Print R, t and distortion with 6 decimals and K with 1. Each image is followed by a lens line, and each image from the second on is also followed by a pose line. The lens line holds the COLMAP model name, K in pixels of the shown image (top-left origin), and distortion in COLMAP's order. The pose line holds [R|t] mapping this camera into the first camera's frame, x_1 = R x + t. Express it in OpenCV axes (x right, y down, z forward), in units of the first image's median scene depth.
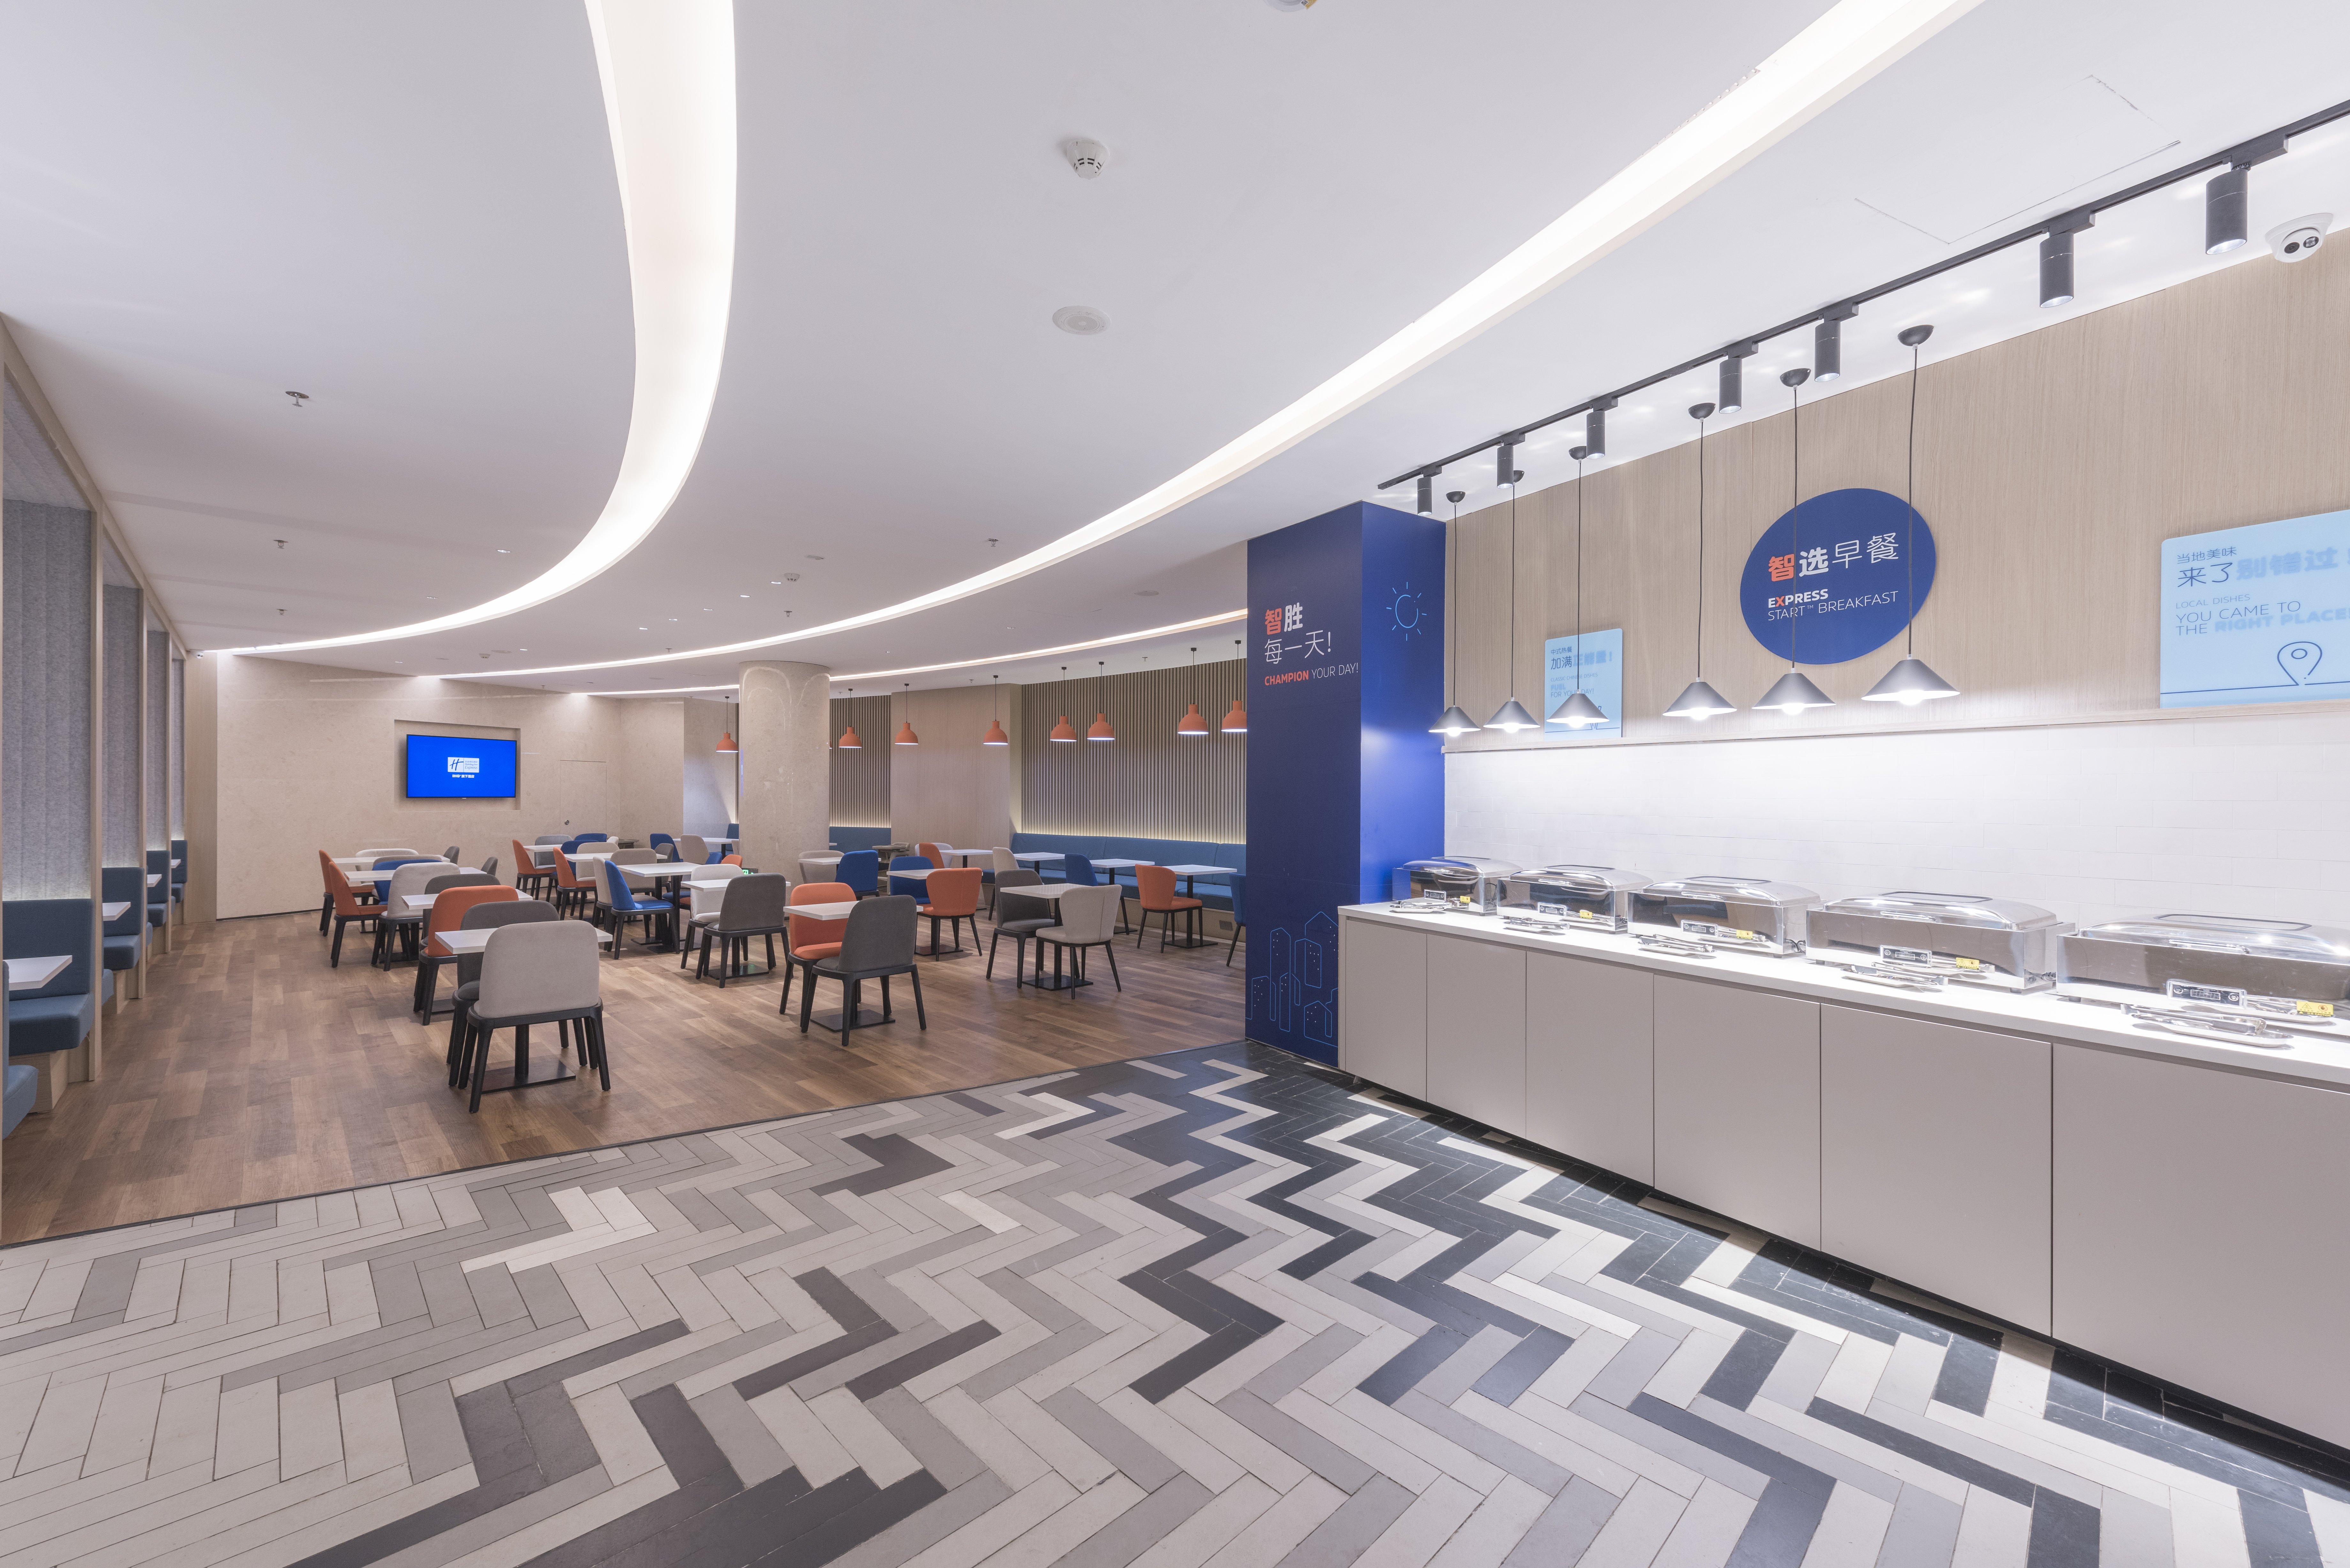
lens RADIAL K [[957.5, 0, 1179.4], [0, 957.5, 793.6], [0, 0, 1]] dist [0.021255, -0.001768]
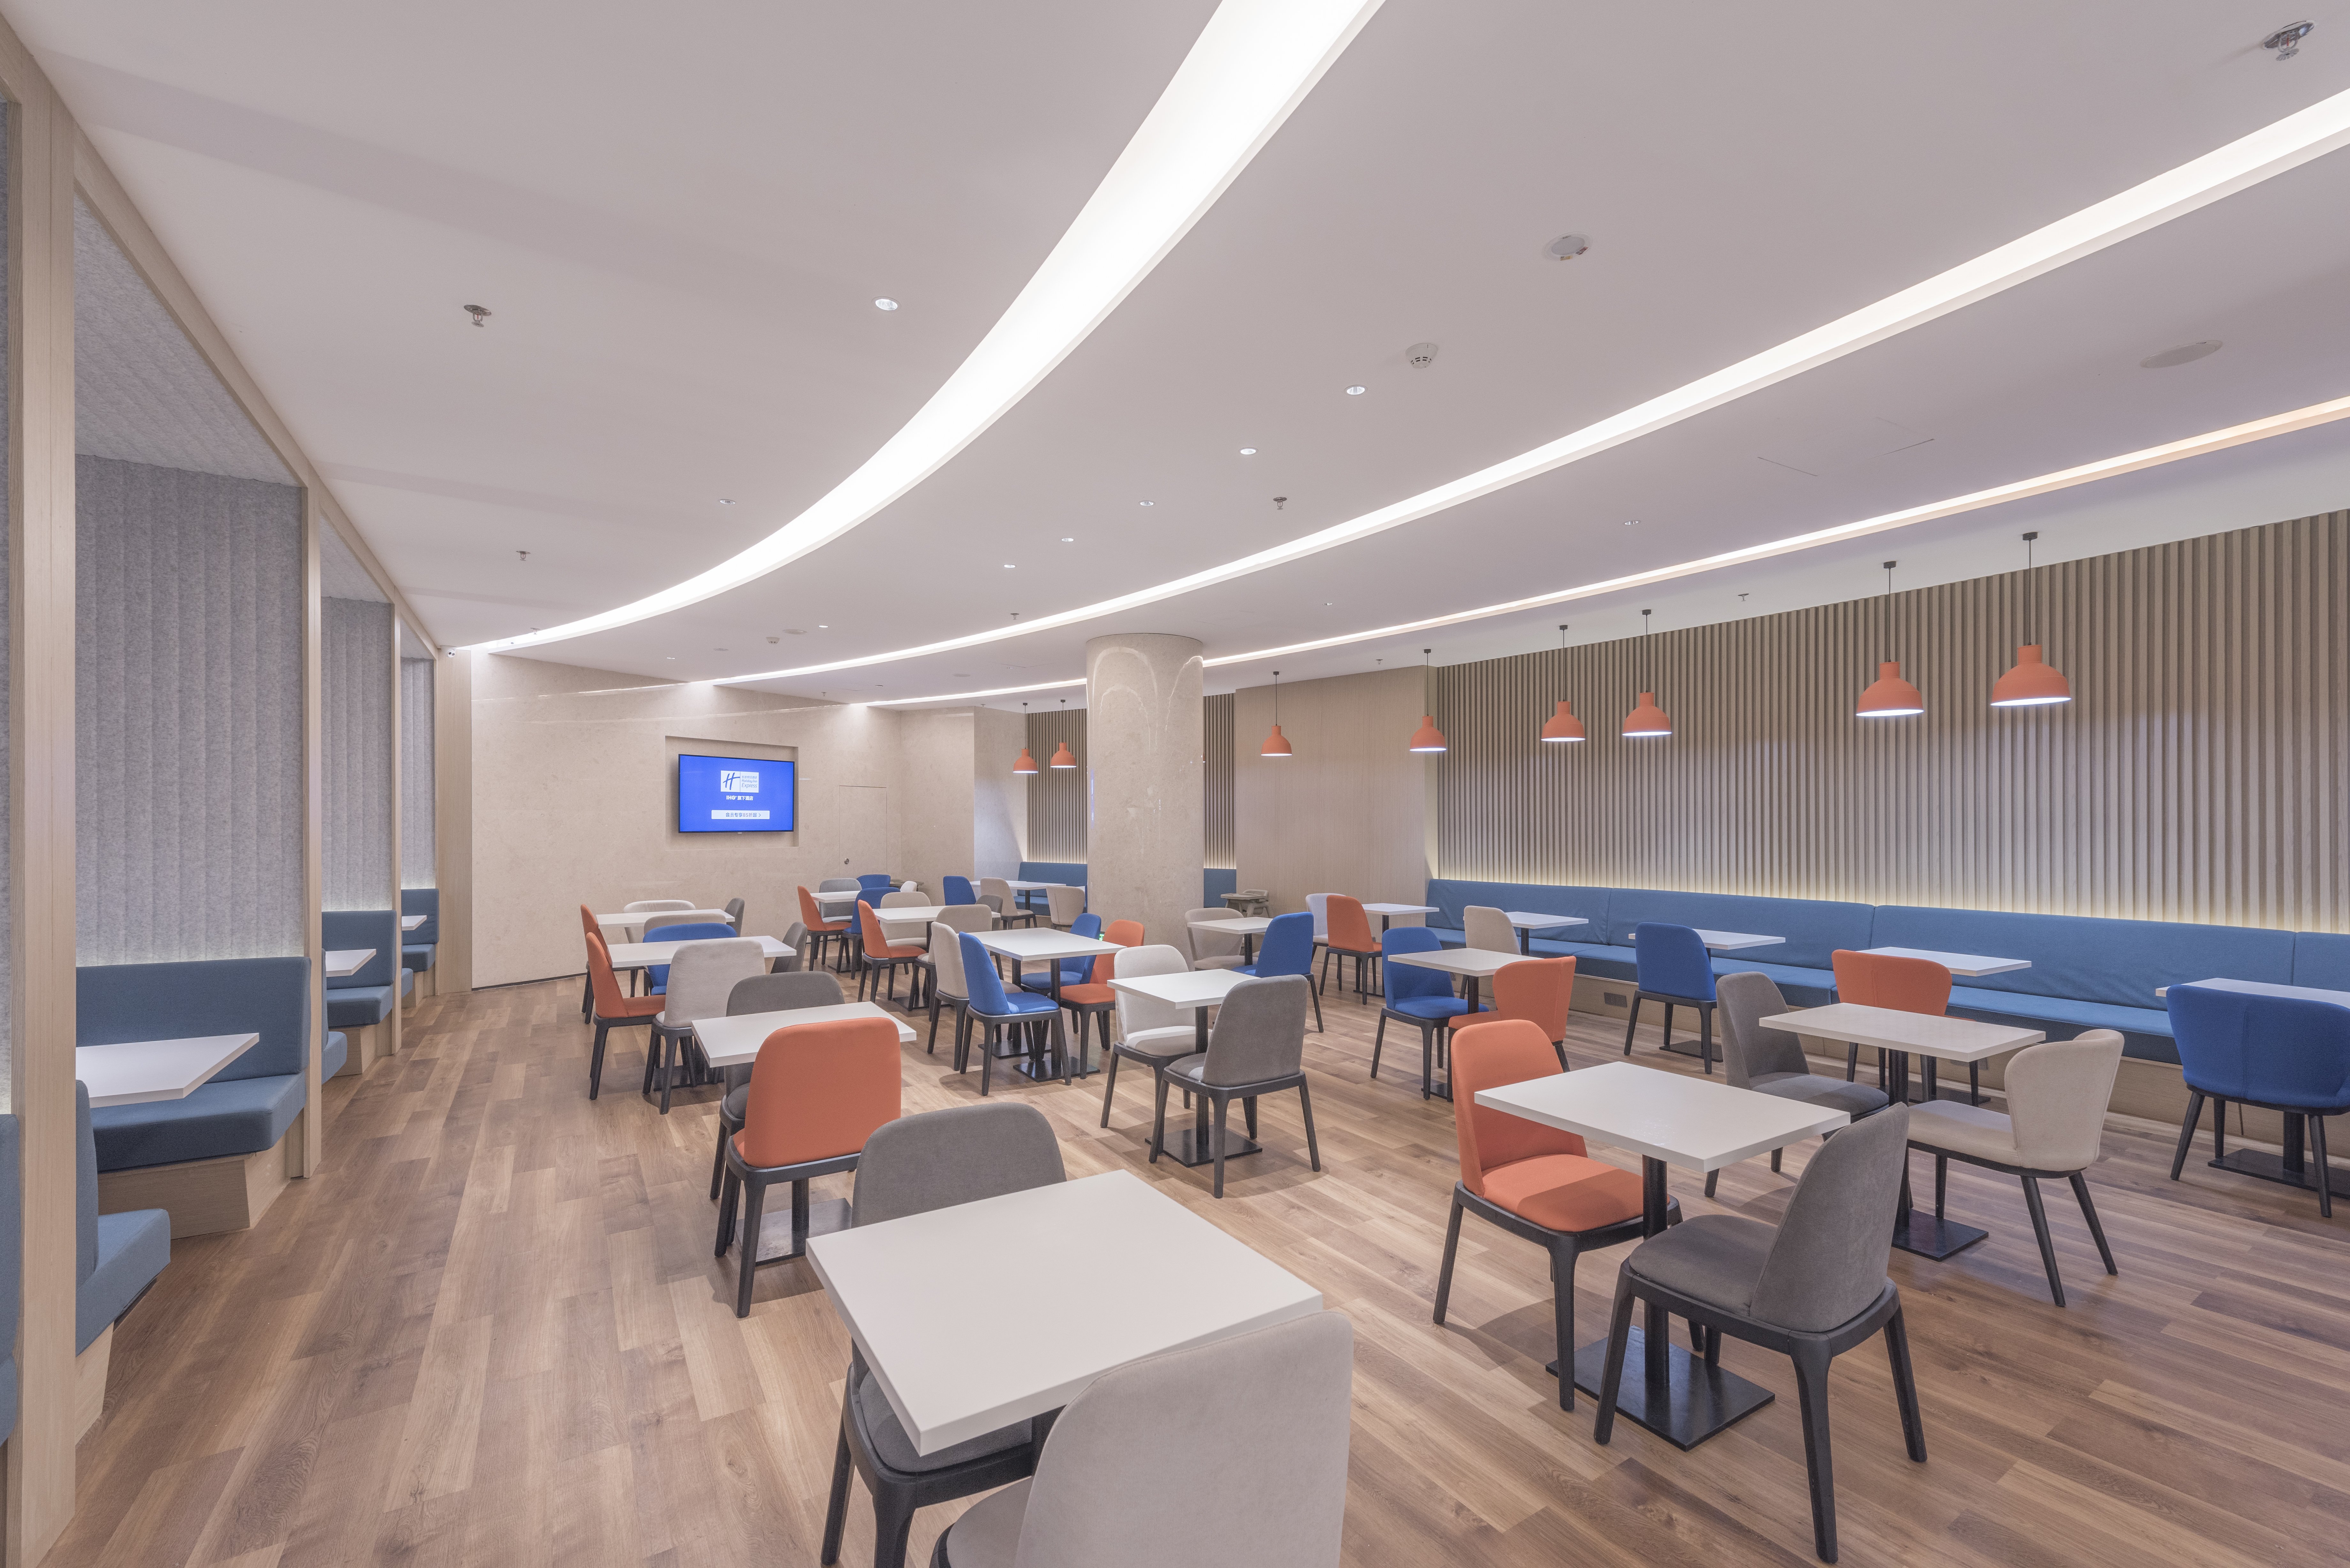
lens RADIAL K [[957.5, 0, 1163.6], [0, 957.5, 822.1], [0, 0, 1]] dist [0.021255, -0.001768]
pose [[0.980859, -0.006431, -0.194614, -0.281234], [0.006373, 0.999979, -0.000928, -0.001300], [0.194616, -0.000330, 0.980879, 0.336532]]
